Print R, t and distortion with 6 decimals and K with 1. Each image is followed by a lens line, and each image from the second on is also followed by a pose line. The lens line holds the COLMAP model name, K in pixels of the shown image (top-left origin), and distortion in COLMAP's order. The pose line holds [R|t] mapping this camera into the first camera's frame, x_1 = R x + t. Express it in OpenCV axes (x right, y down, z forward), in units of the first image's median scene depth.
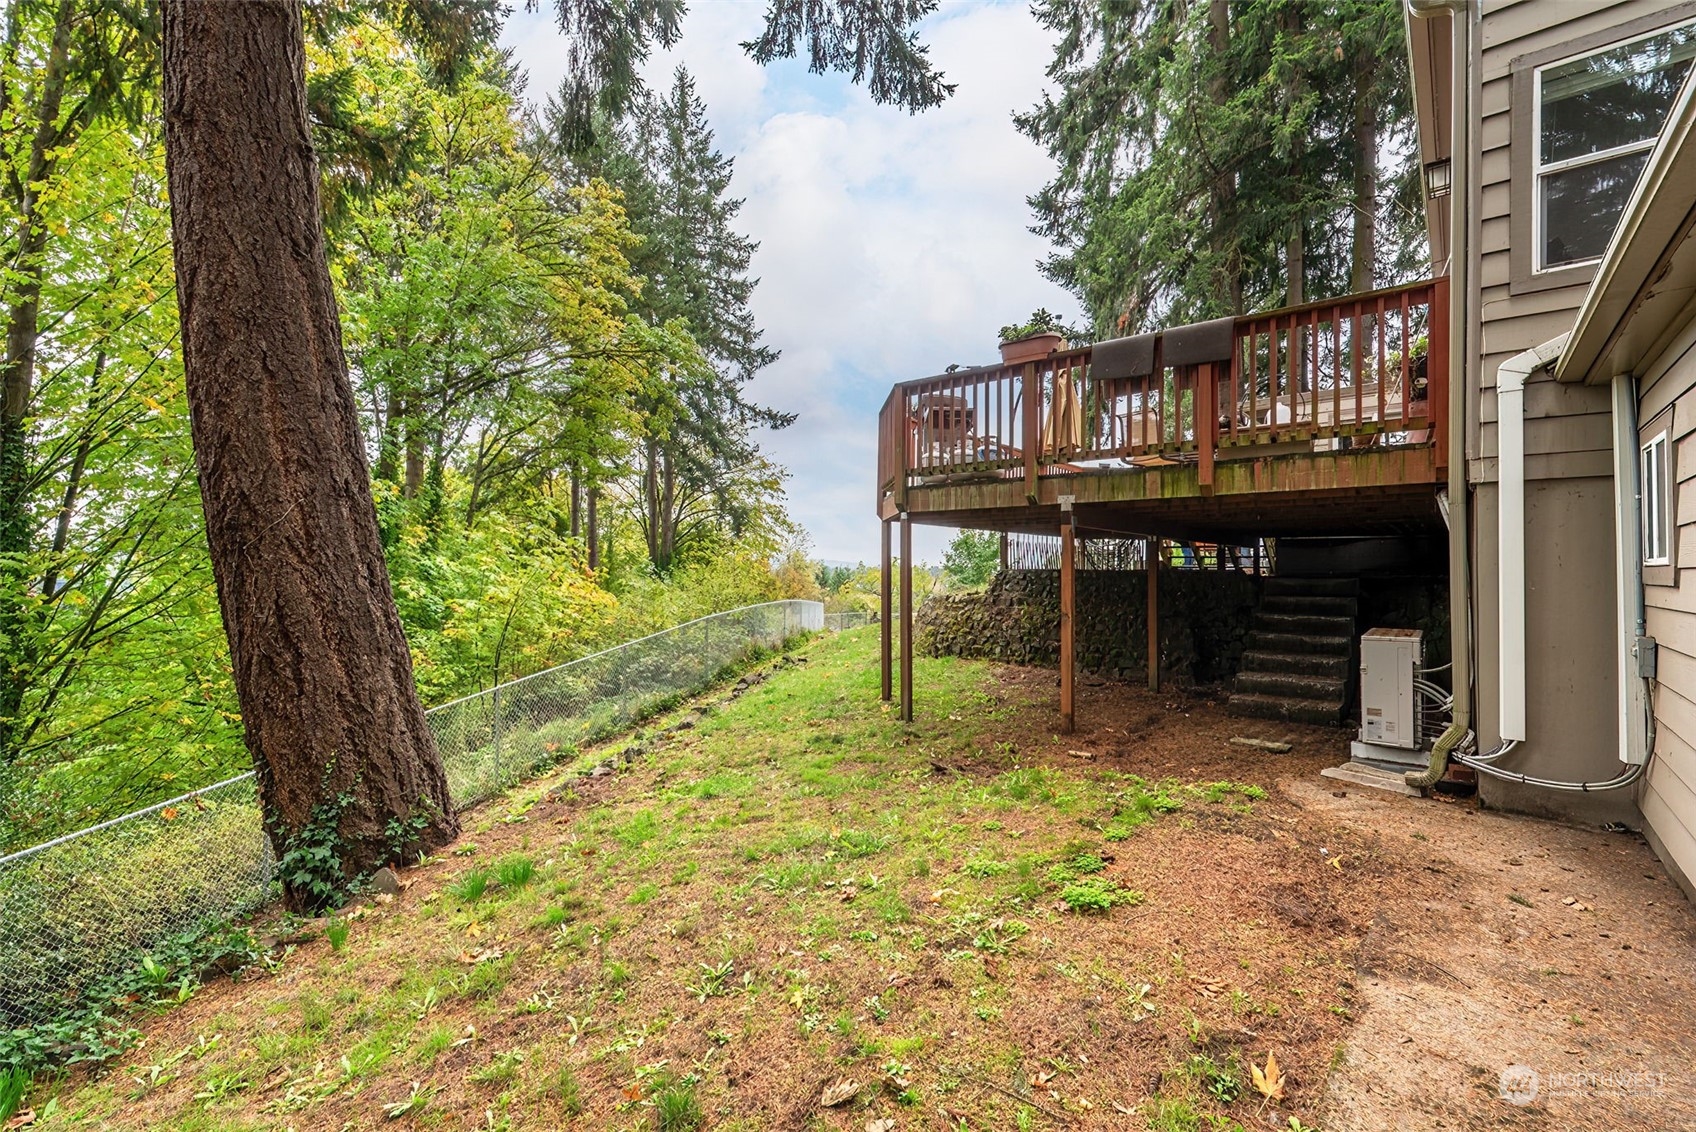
lens RADIAL K [[708.8, 0, 856.3], [0, 708.8, 555.6], [0, 0, 1]] dist [-0.001512, -0.000027]
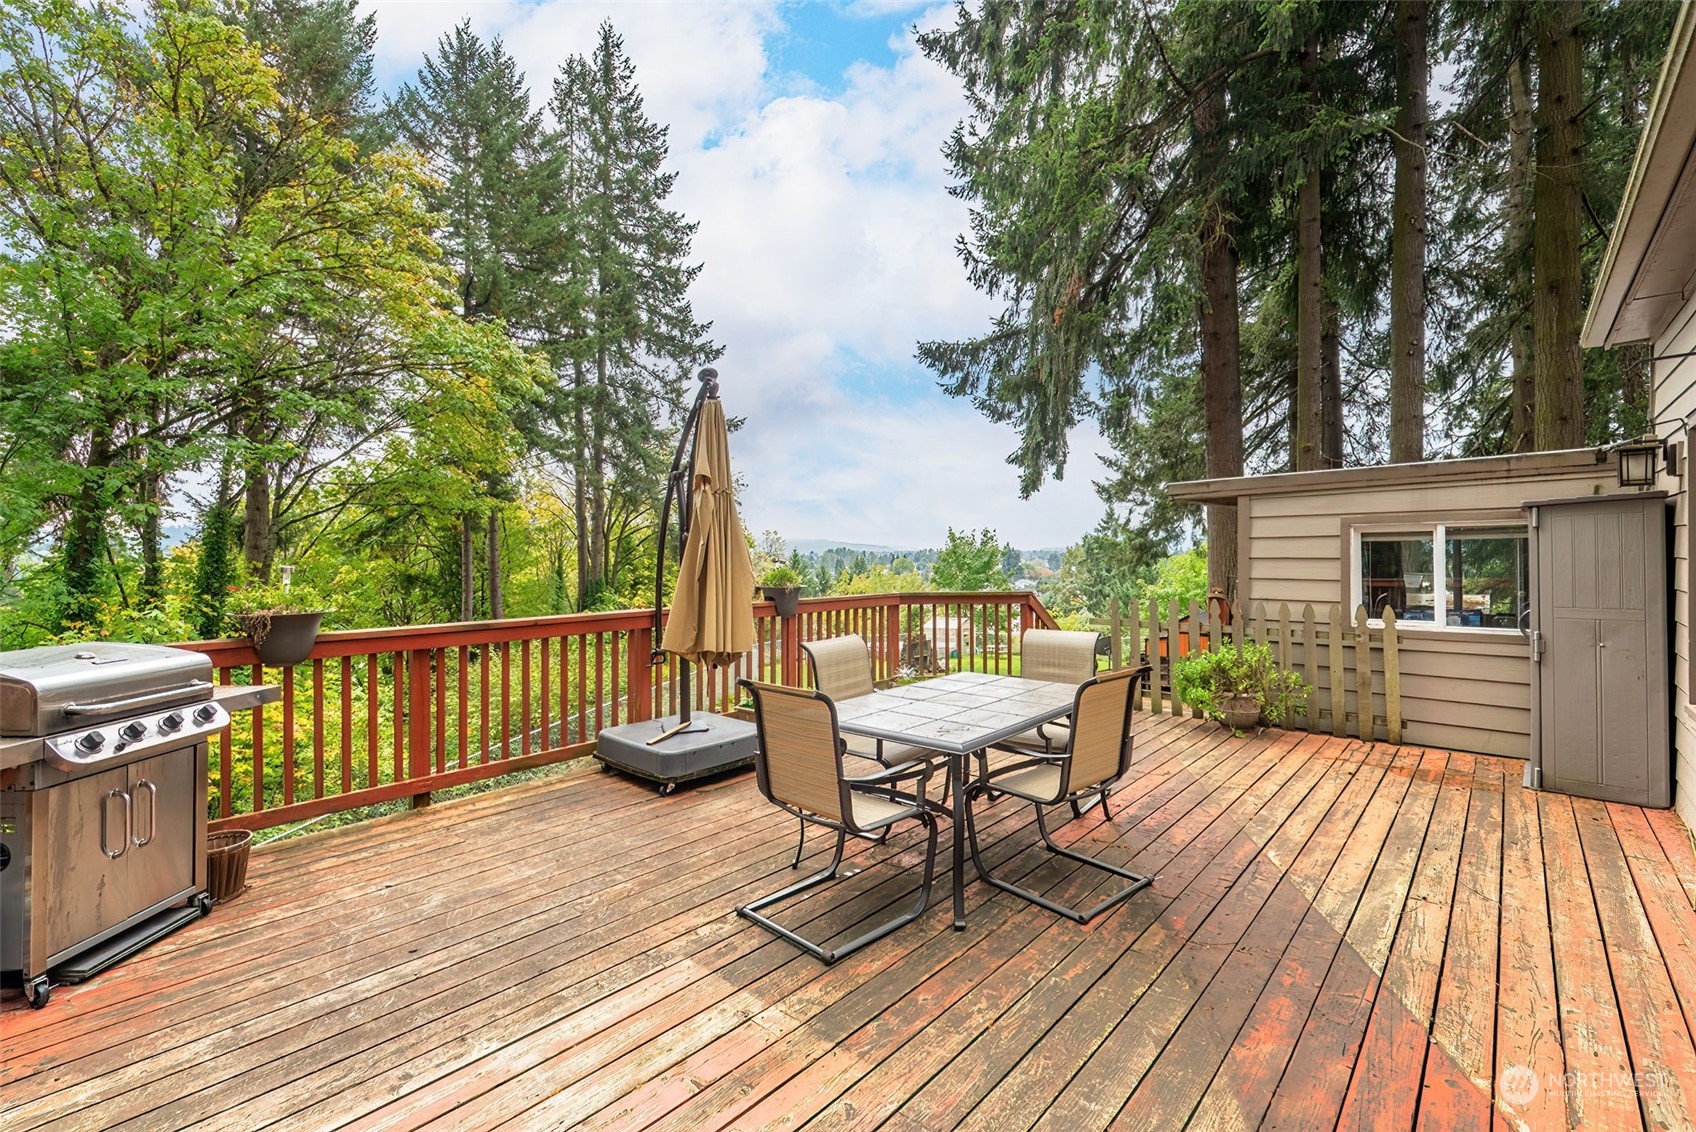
lens RADIAL K [[716.0, 0, 852.3], [0, 716.0, 550.3], [0, 0, 1]] dist [-0.003538, -0.000796]
pose [[0.999175, -0.012158, -0.038749, 0.083796], [0.012688, 0.999829, 0.013457, -0.047153], [0.038579, -0.013937, 0.999158, 0.120194]]
